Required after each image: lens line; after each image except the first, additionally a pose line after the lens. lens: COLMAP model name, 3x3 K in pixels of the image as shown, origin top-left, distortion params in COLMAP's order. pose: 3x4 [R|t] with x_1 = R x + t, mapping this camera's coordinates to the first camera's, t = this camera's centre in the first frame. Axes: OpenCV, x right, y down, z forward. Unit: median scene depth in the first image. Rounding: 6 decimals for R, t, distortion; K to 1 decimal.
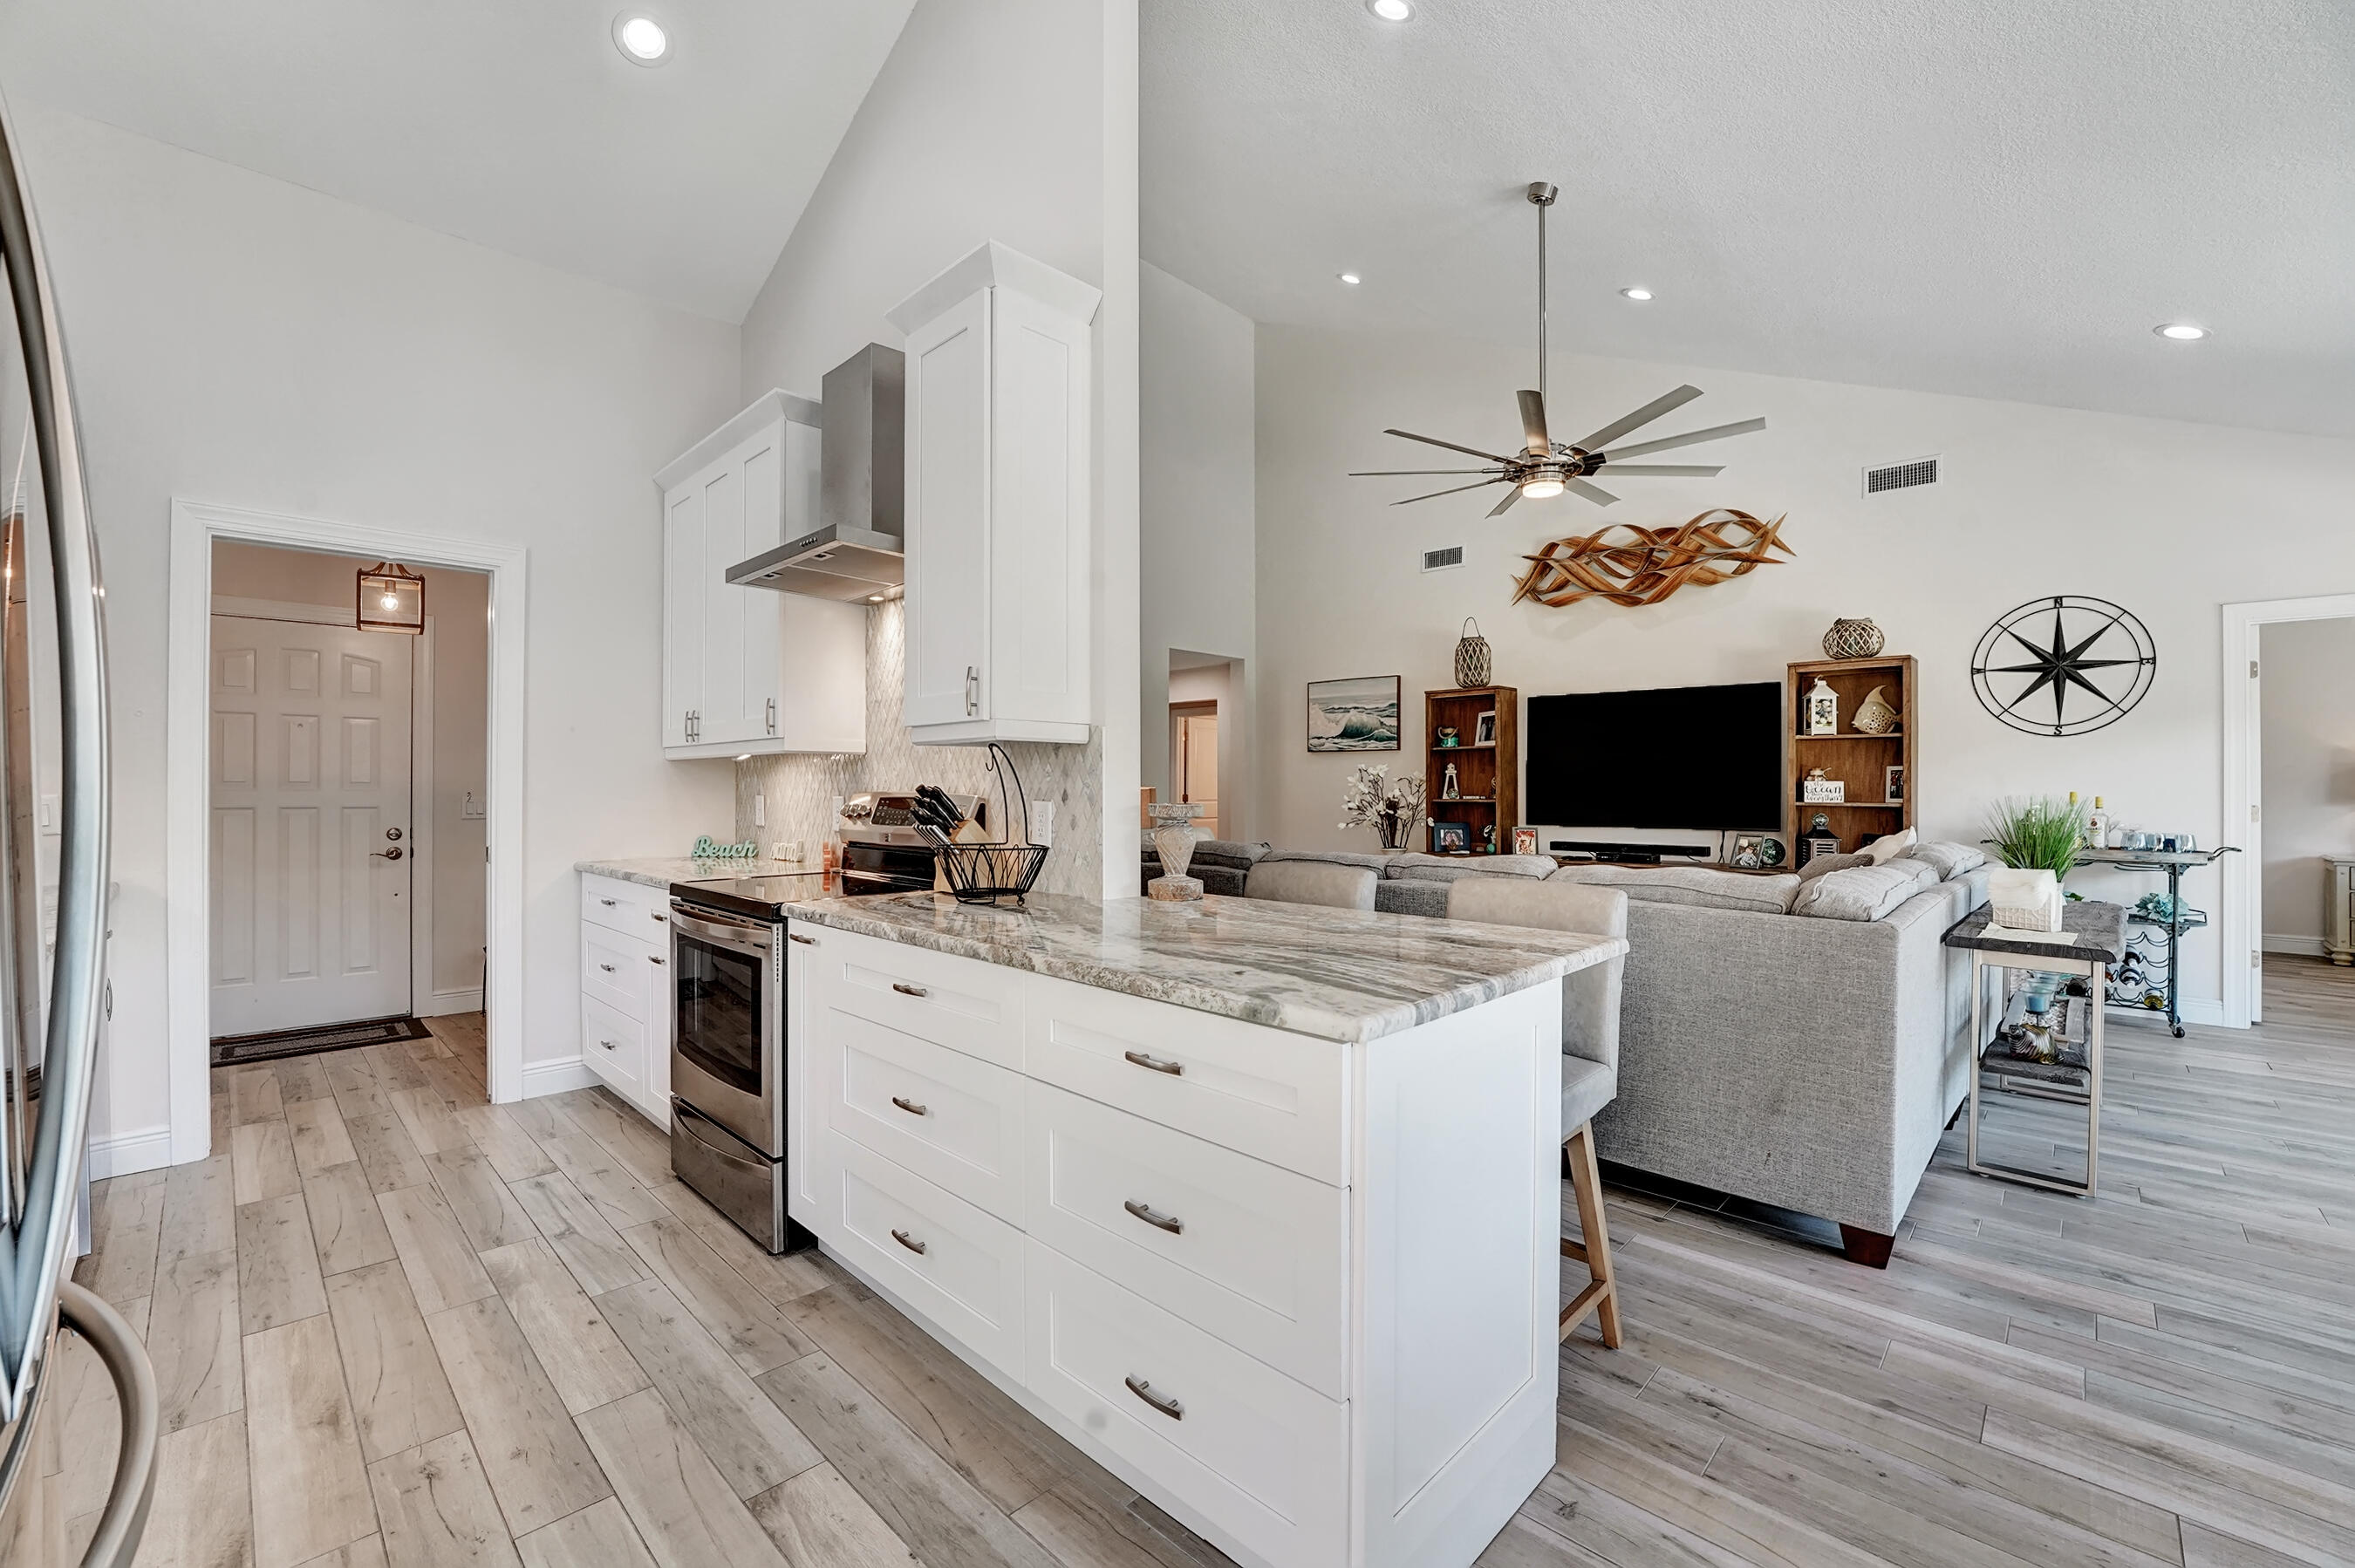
lens RADIAL K [[982.1, 0, 1177.5], [0, 982.1, 784.0], [0, 0, 1]] dist [-0.016979, 0.000307]
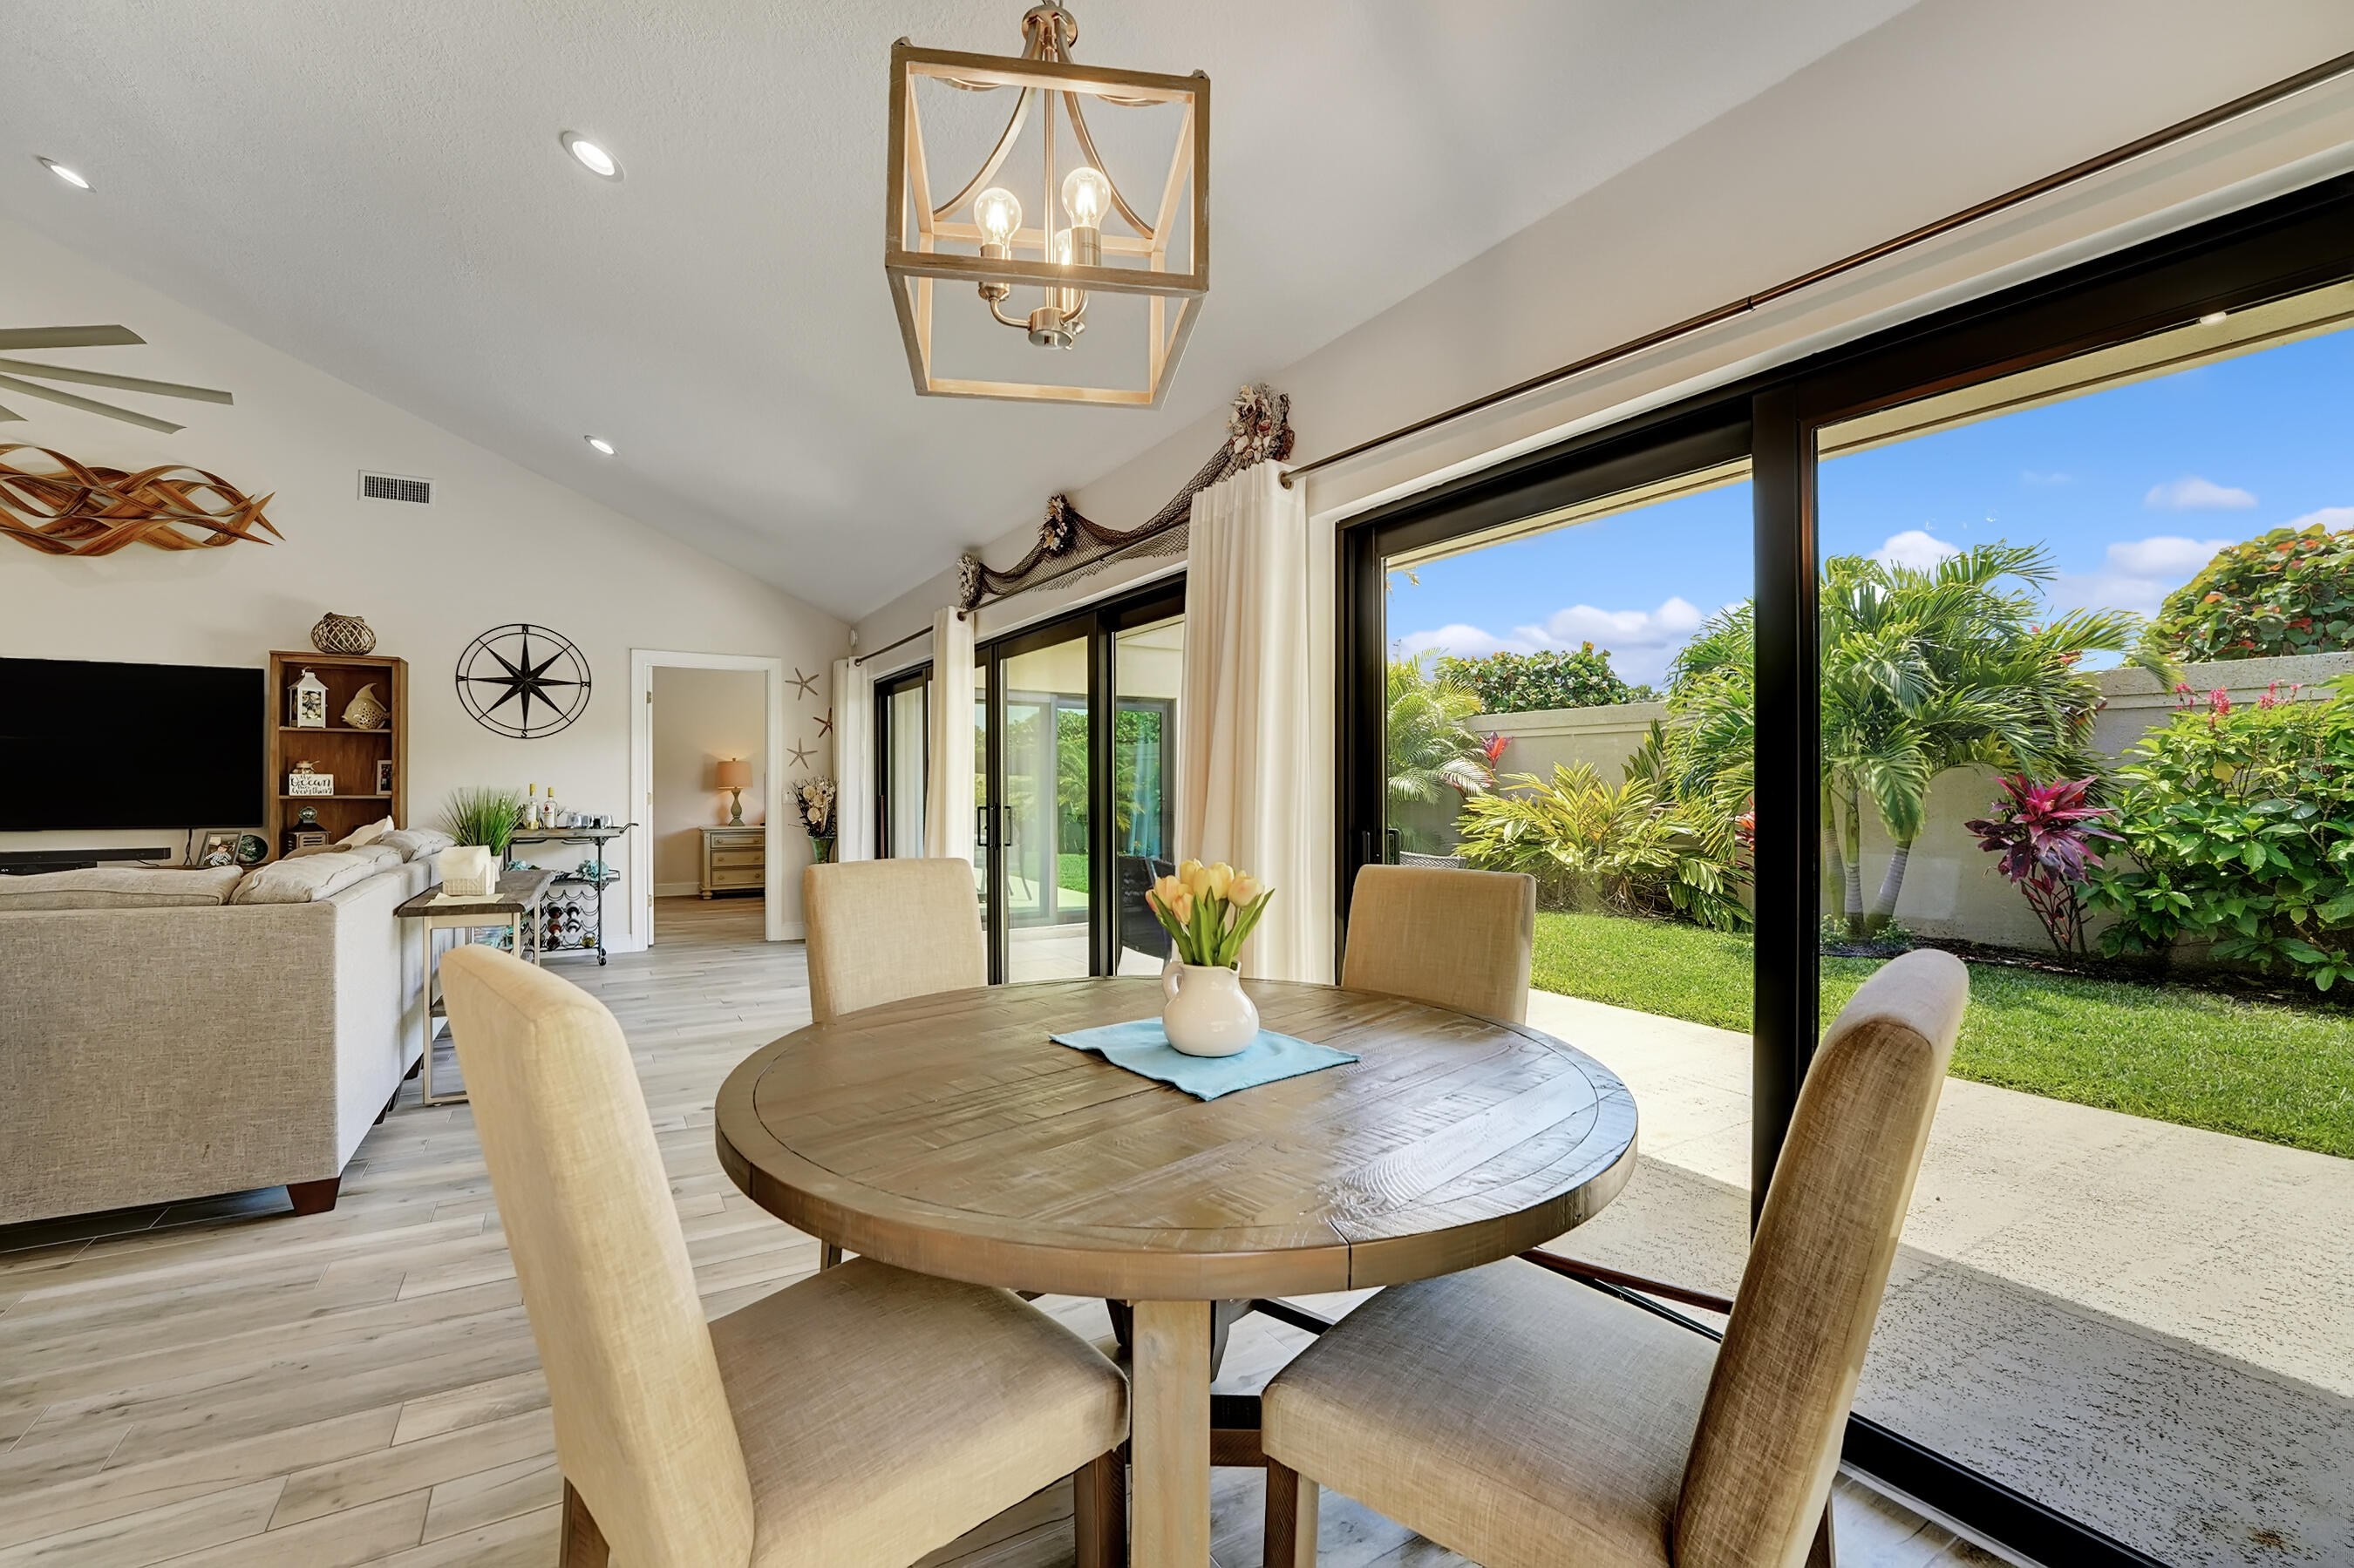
lens RADIAL K [[952.3, 0, 1177.0], [0, 952.3, 784.0], [0, 0, 1]] dist [-0.039385, 0.006119]
pose [[0.256401, -0.002899, 0.966566, -0.020470], [-0.003838, 0.999985, 0.004017, 0.000199], [-0.966563, -0.004739, 0.256385, -0.094761]]
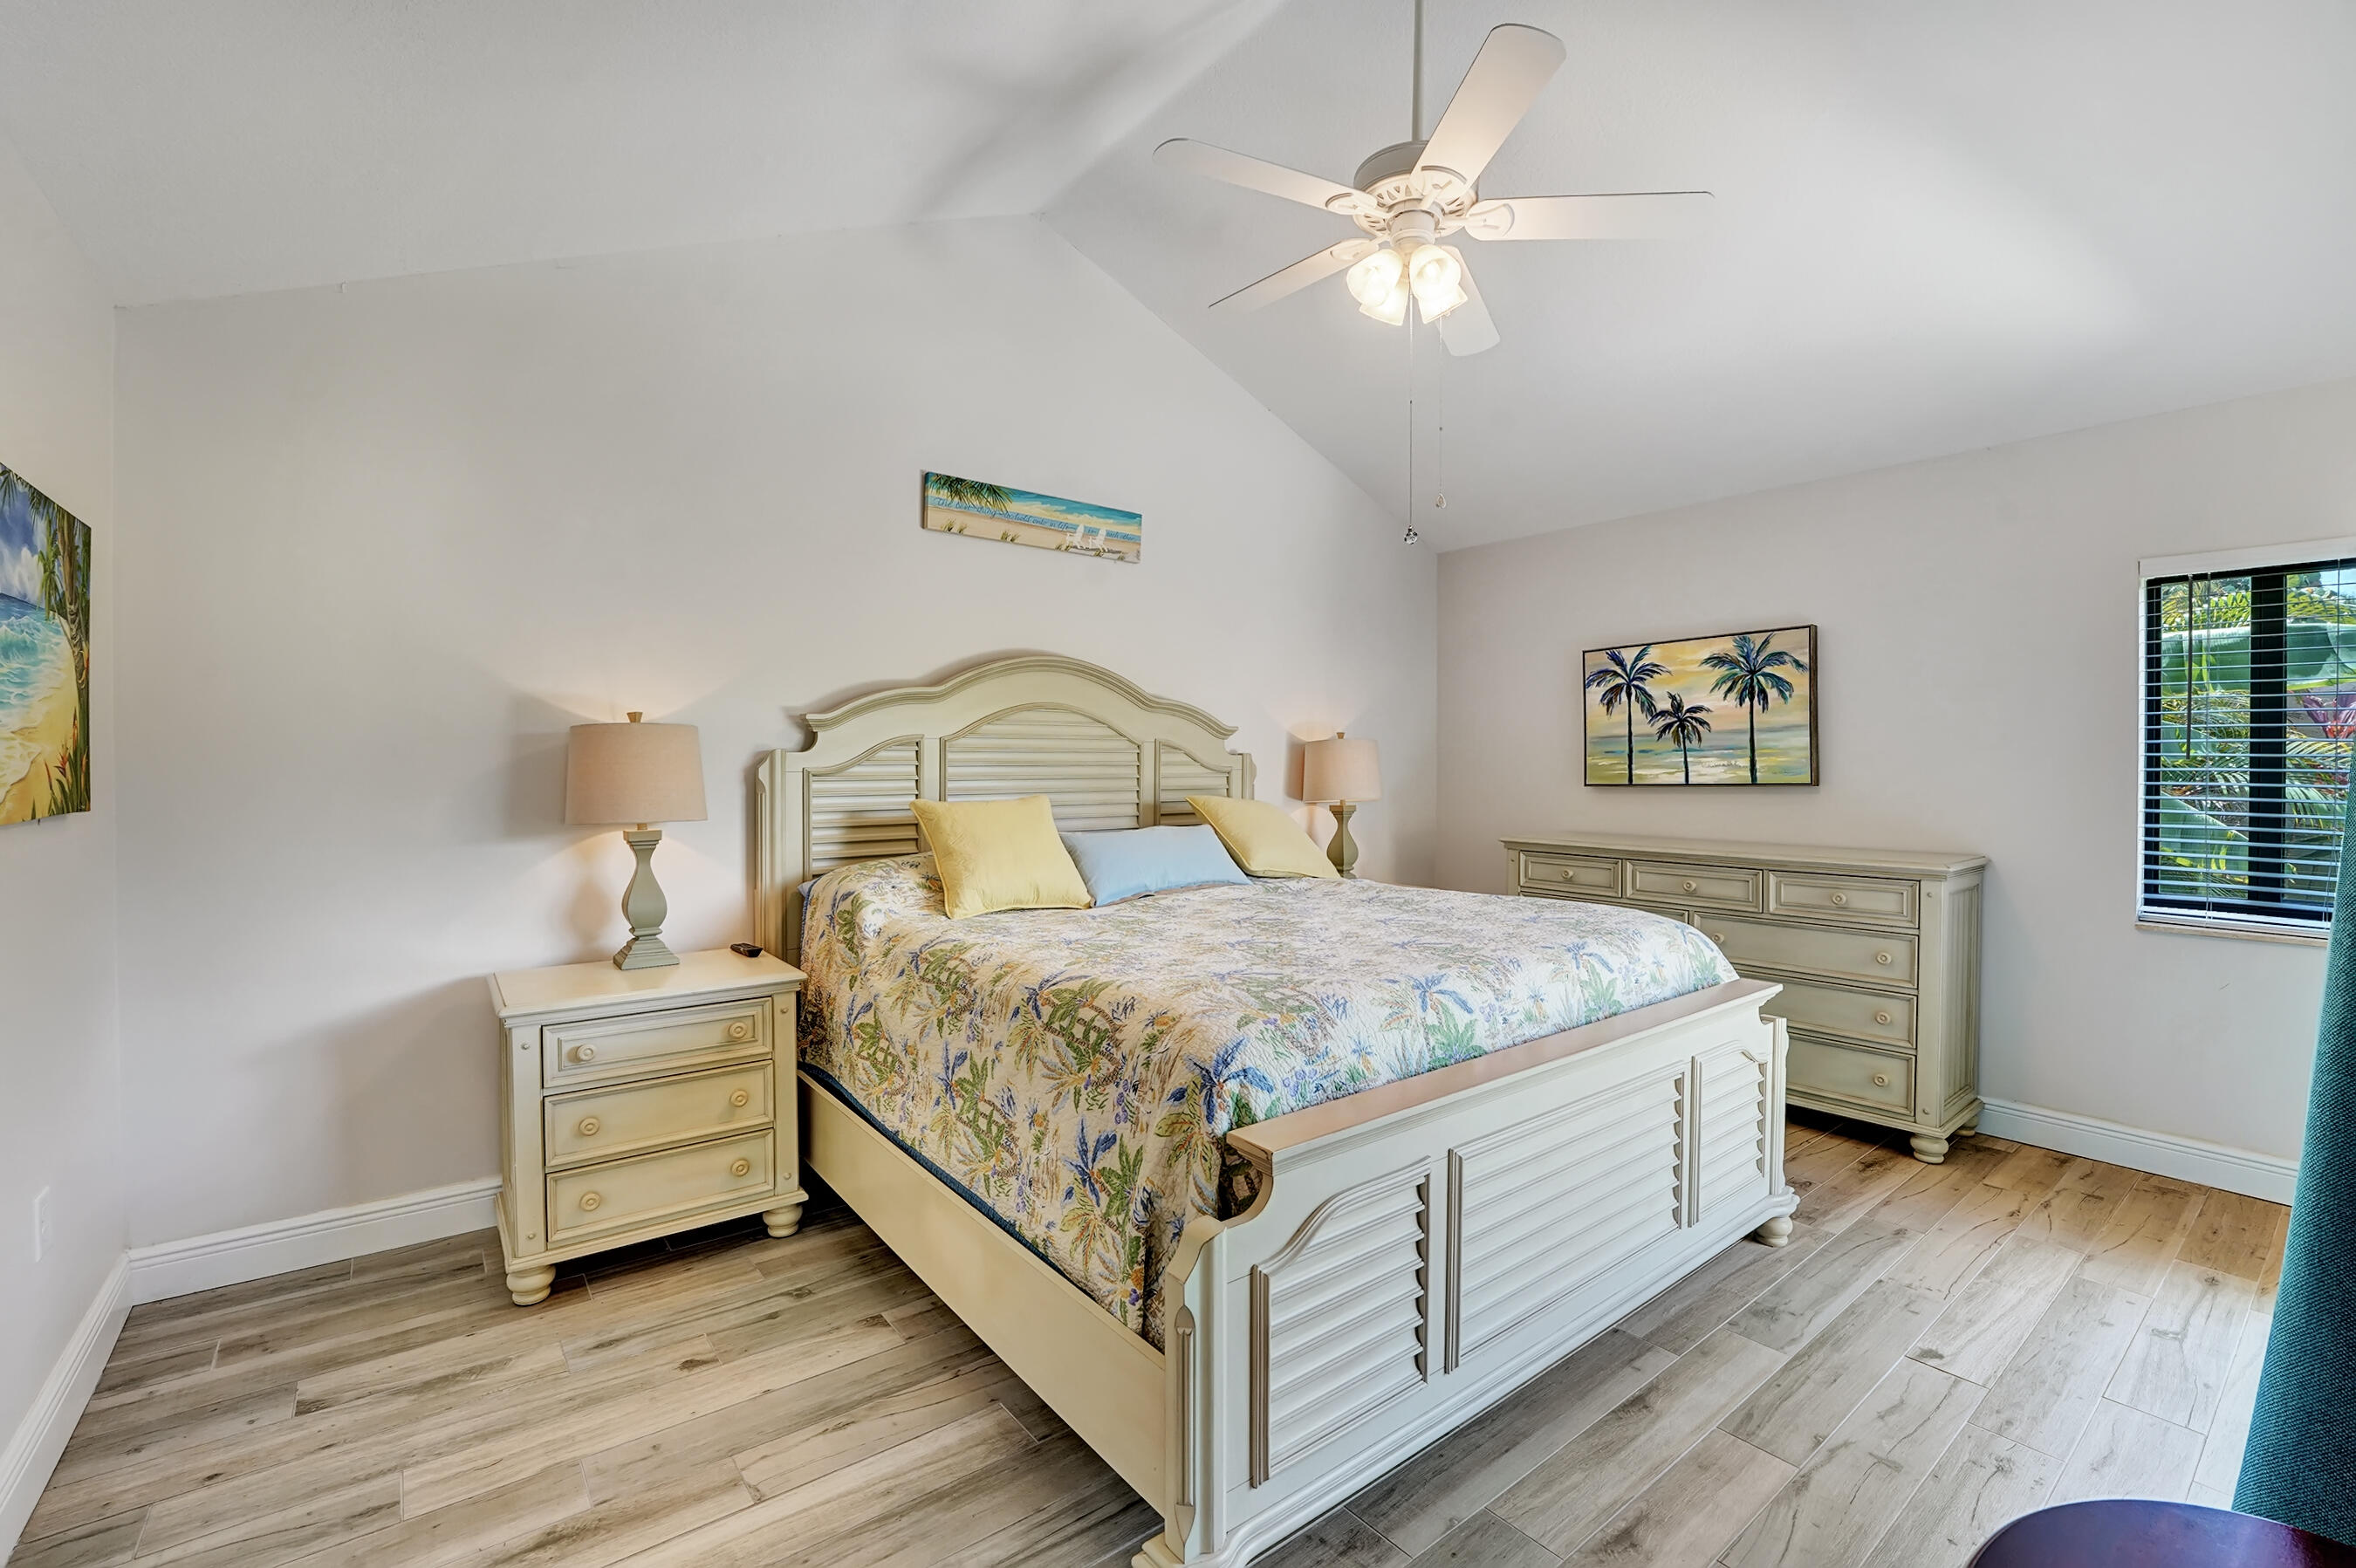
lens RADIAL K [[982.6, 0, 1178.0], [0, 982.6, 784.0], [0, 0, 1]] dist [-0.016979, 0.000307]
pose [[0.139592, -0.019214, 0.990023, 1.005738], [-0.008095, 0.999756, 0.020545, -0.013121], [-0.990176, -0.010882, 0.139402, 0.801151]]
